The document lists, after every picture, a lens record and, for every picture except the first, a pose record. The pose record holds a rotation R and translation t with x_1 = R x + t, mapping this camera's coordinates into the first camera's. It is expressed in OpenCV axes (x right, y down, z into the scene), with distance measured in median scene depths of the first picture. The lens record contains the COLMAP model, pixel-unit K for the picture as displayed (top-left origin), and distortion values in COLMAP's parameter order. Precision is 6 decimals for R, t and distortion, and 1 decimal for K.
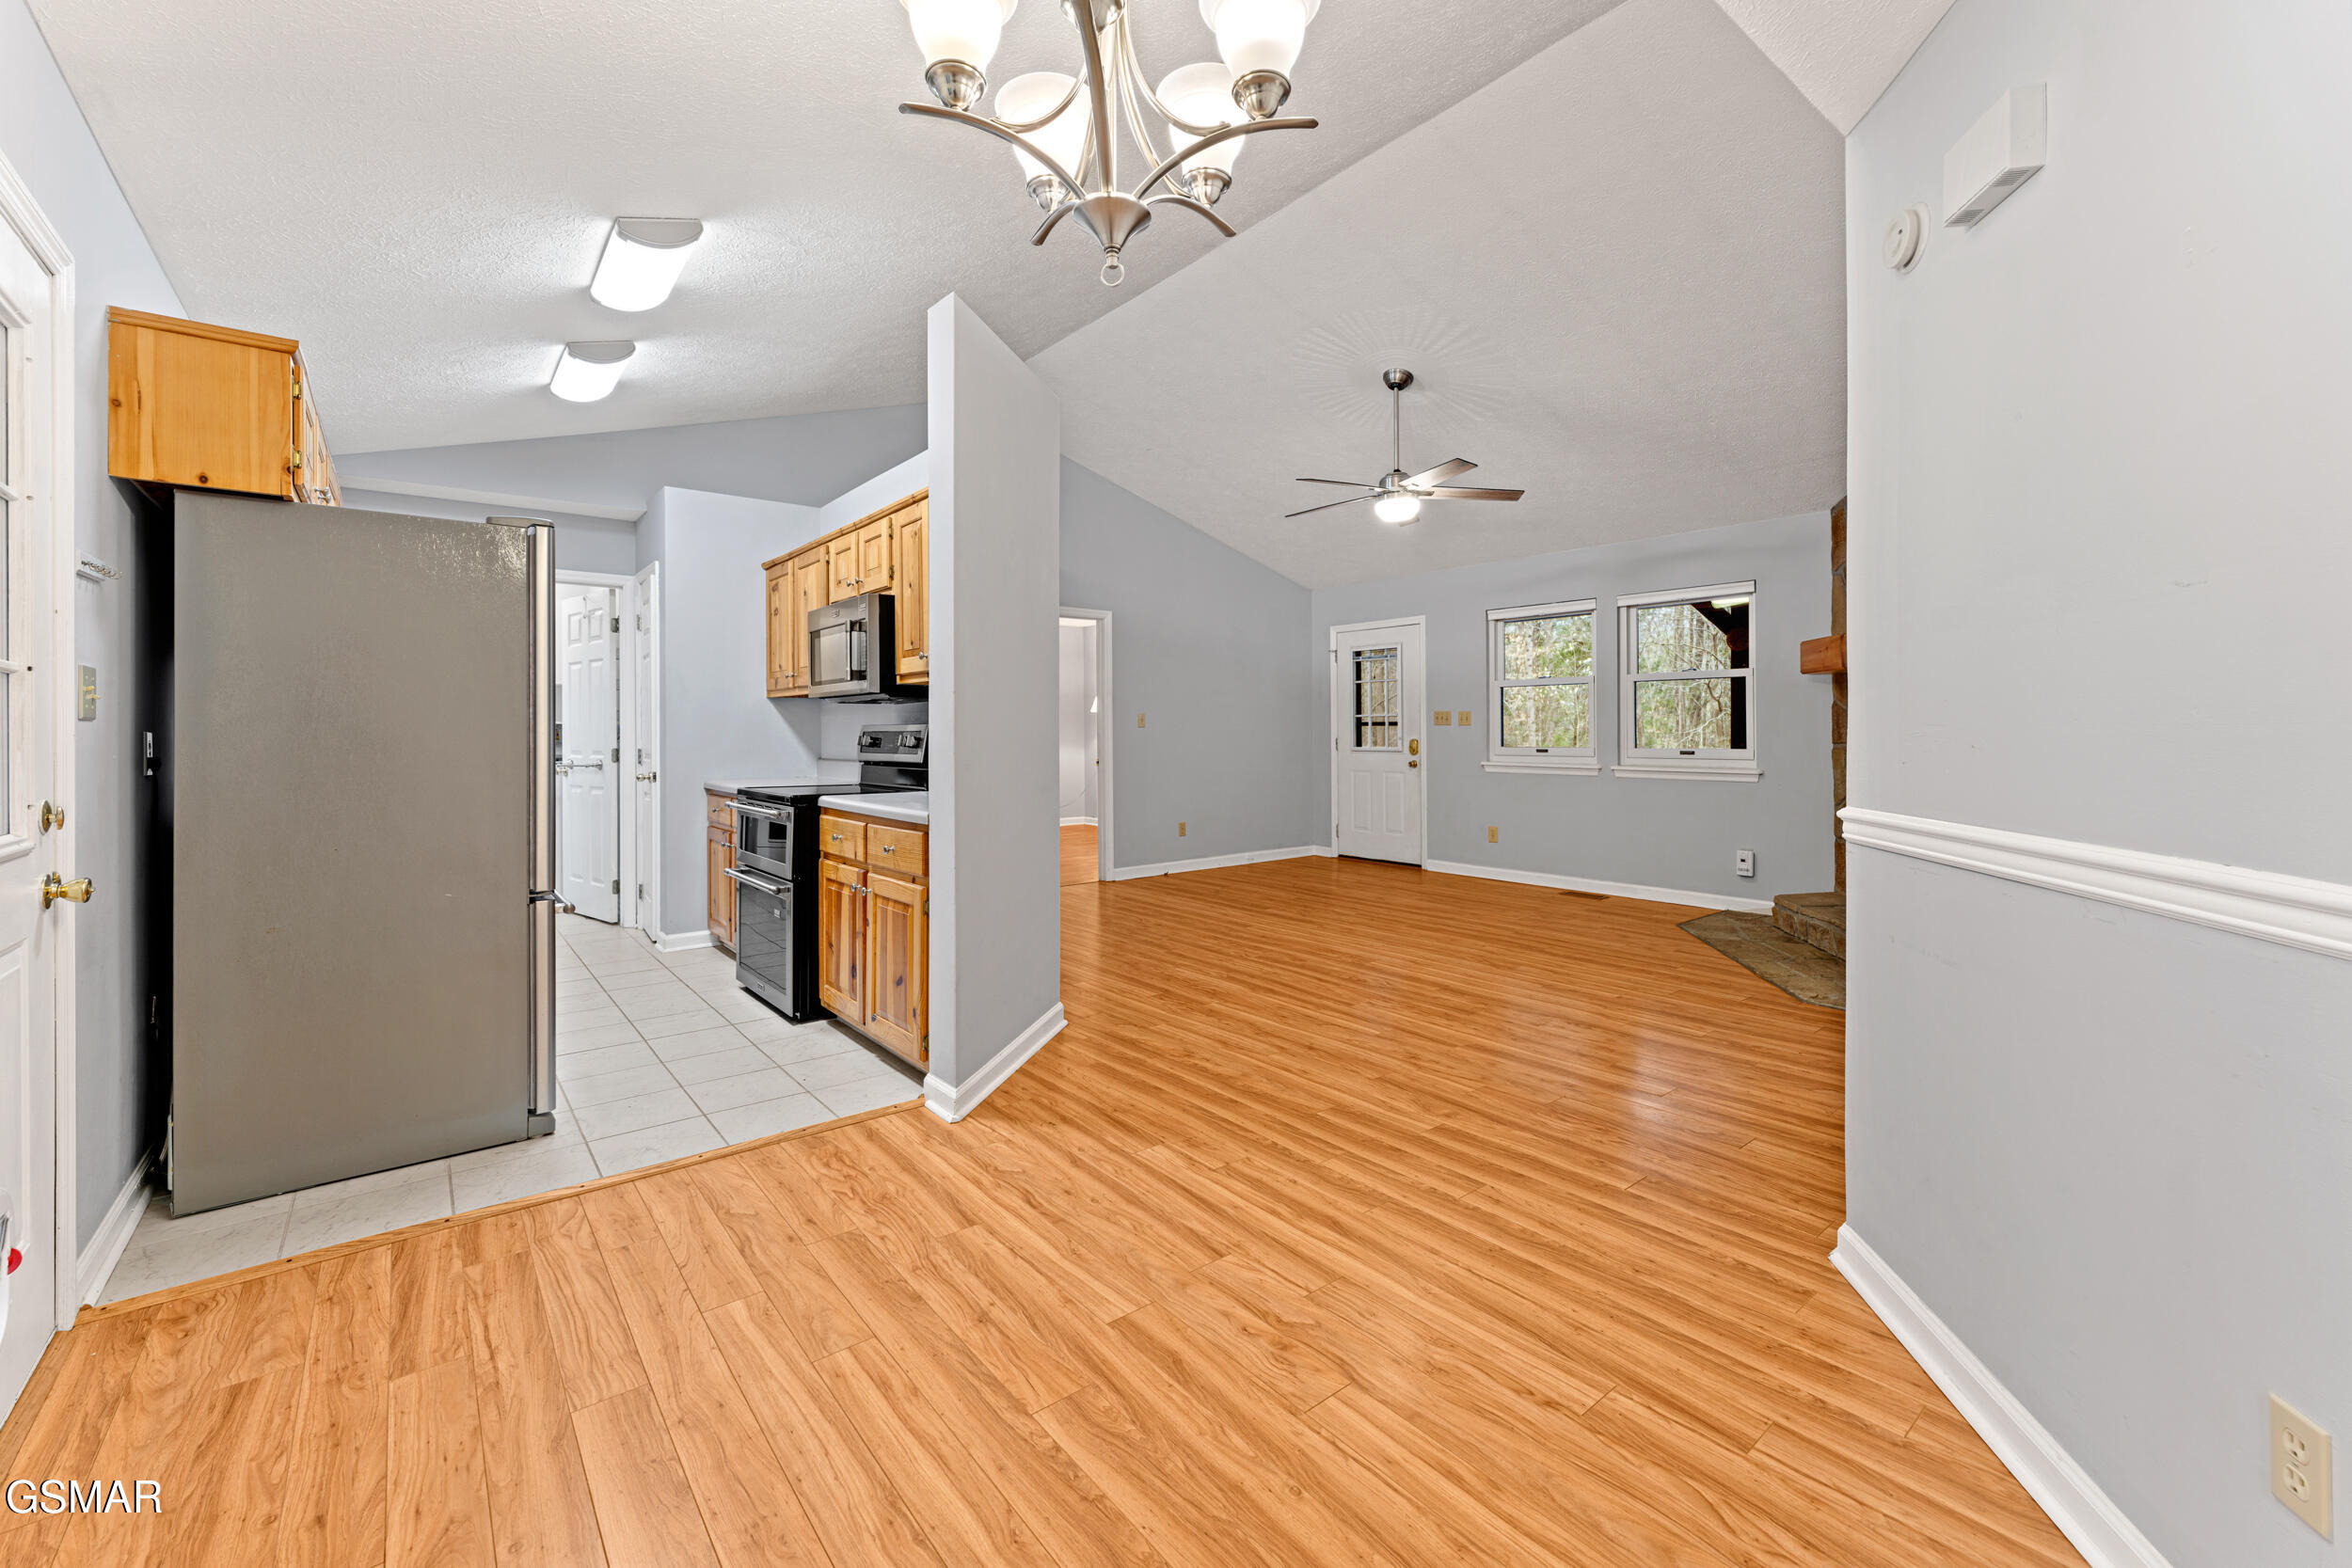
lens RADIAL K [[941.9, 0, 1170.0], [0, 941.9, 729.3], [0, 0, 1]] dist [0.002149, -0.000501]
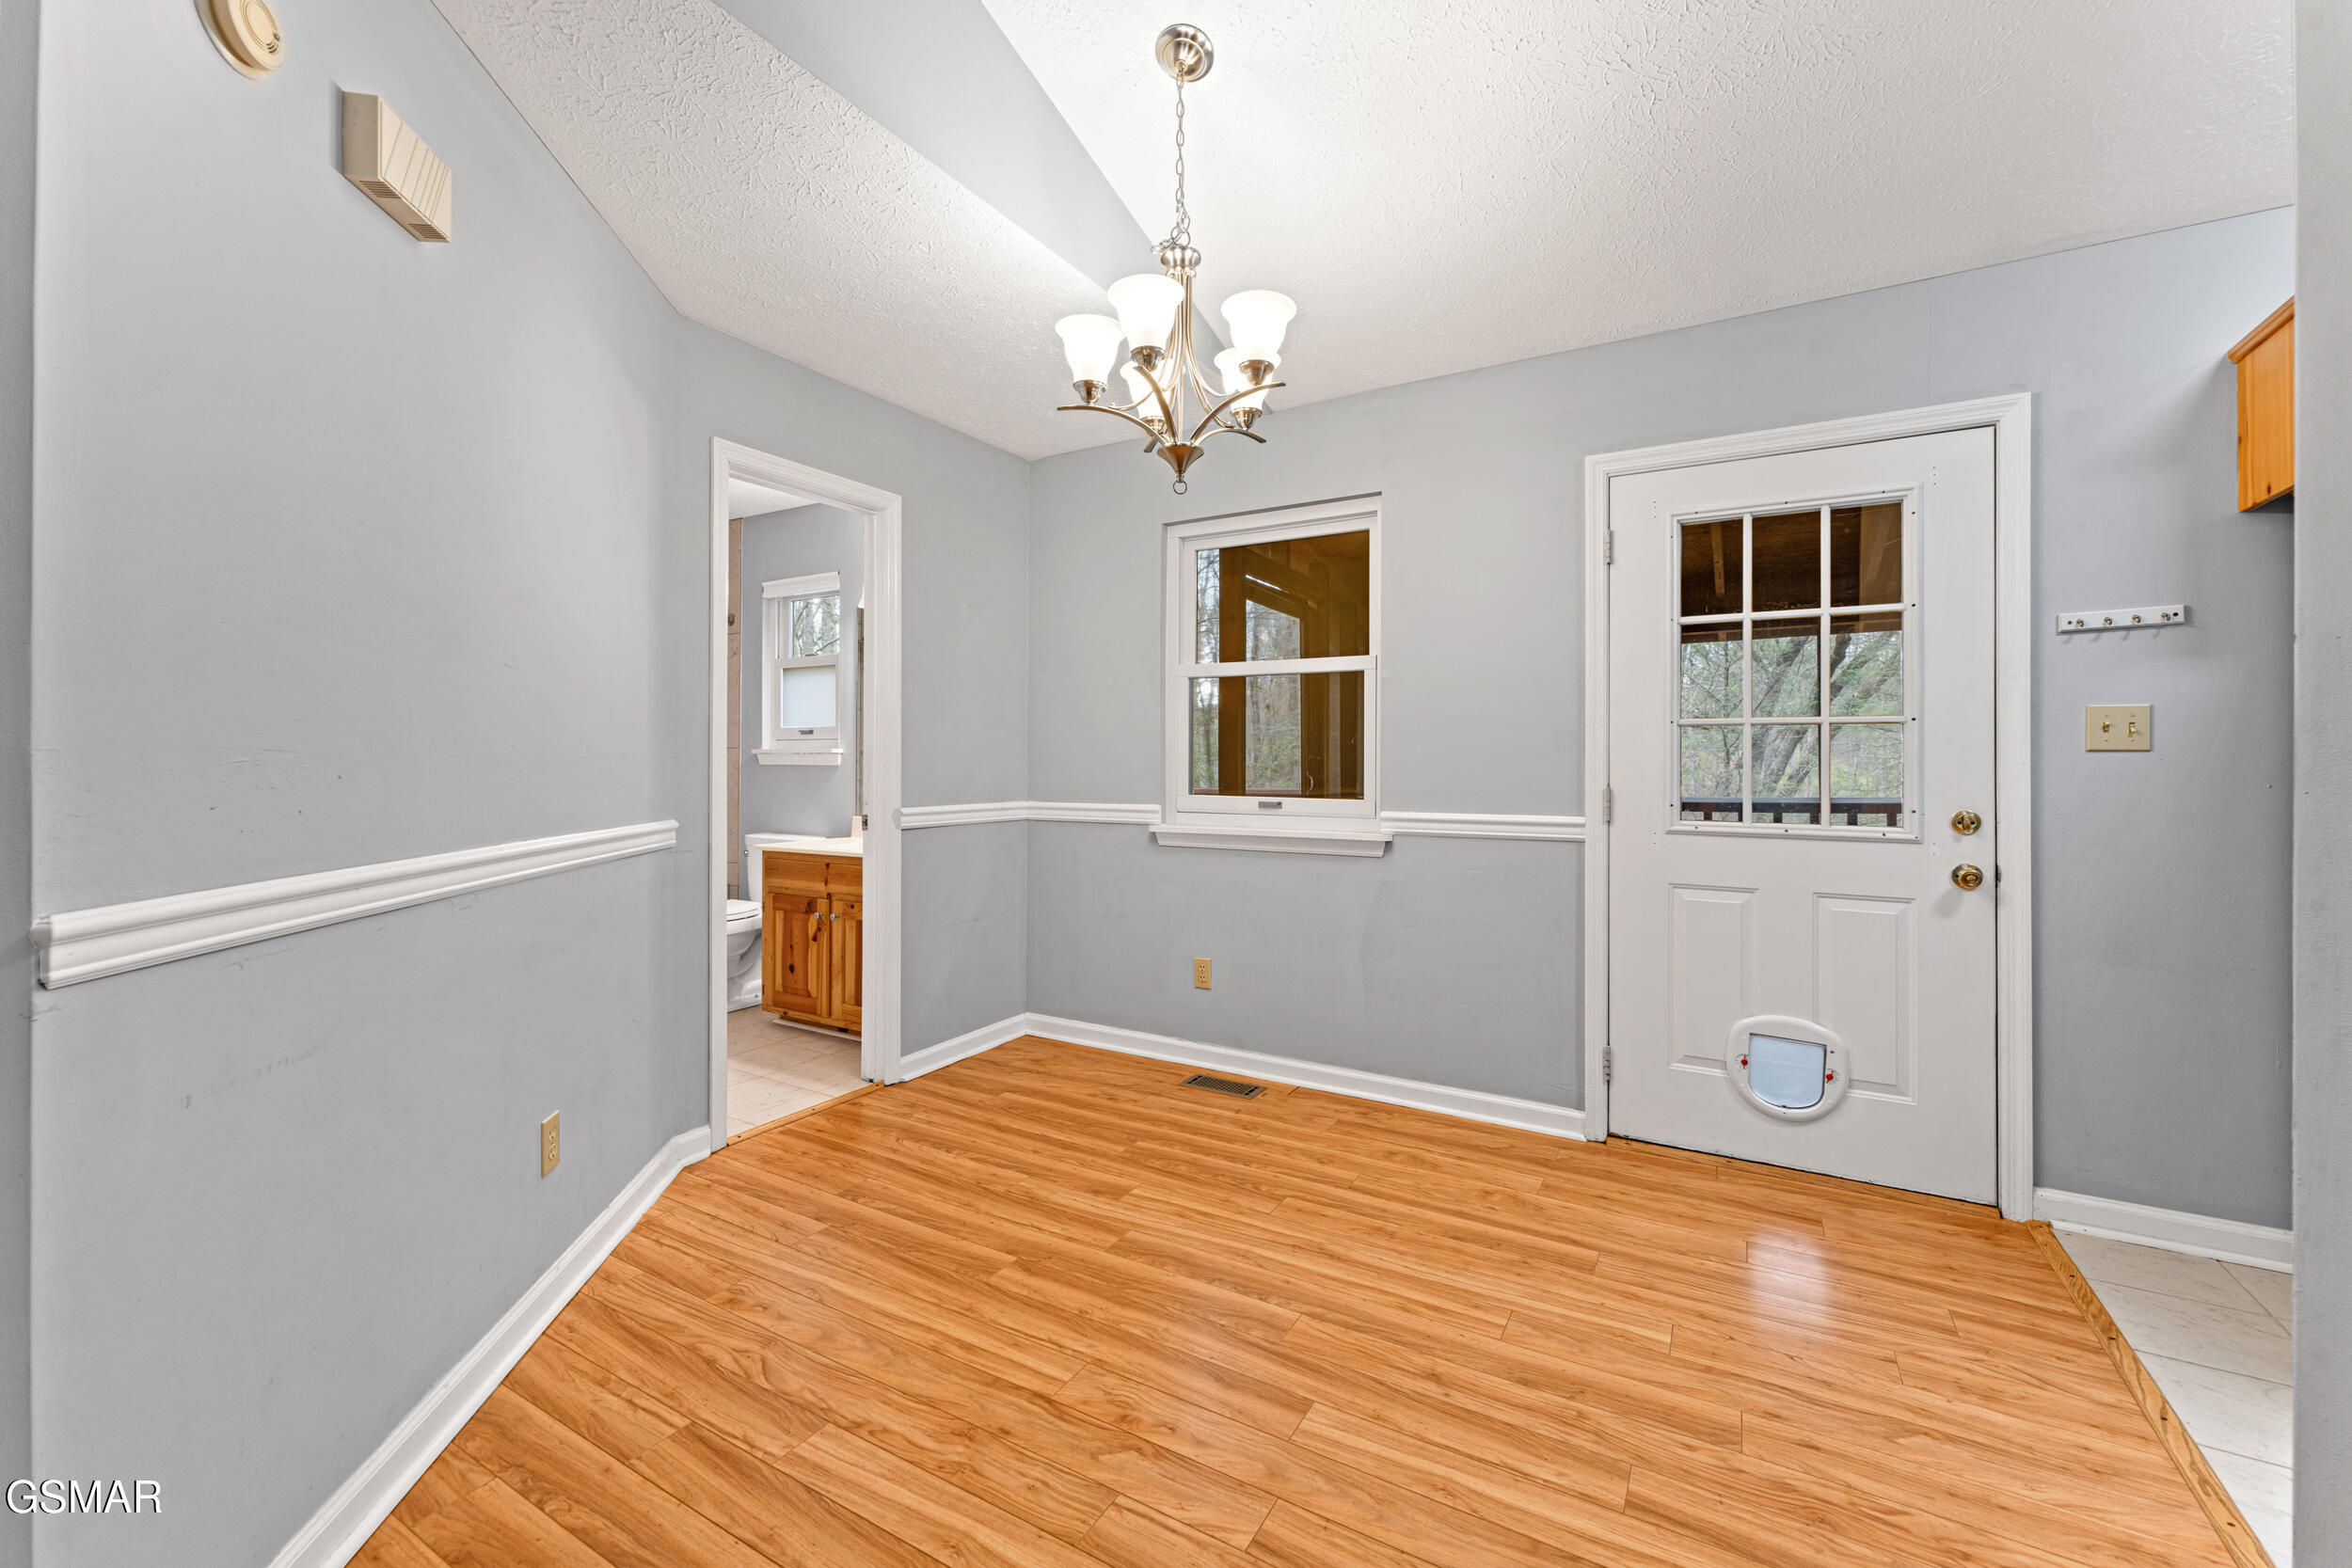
lens RADIAL K [[941.9, 0, 1172.4], [0, 941.9, 767.8], [0, 0, 1]] dist [0.002149, -0.000501]
pose [[-0.930593, 0.001780, -0.366050, 0.351821], [0.001138, 0.999997, 0.001971, 0.007115], [0.366053, 0.001418, -0.930593, 1.590151]]
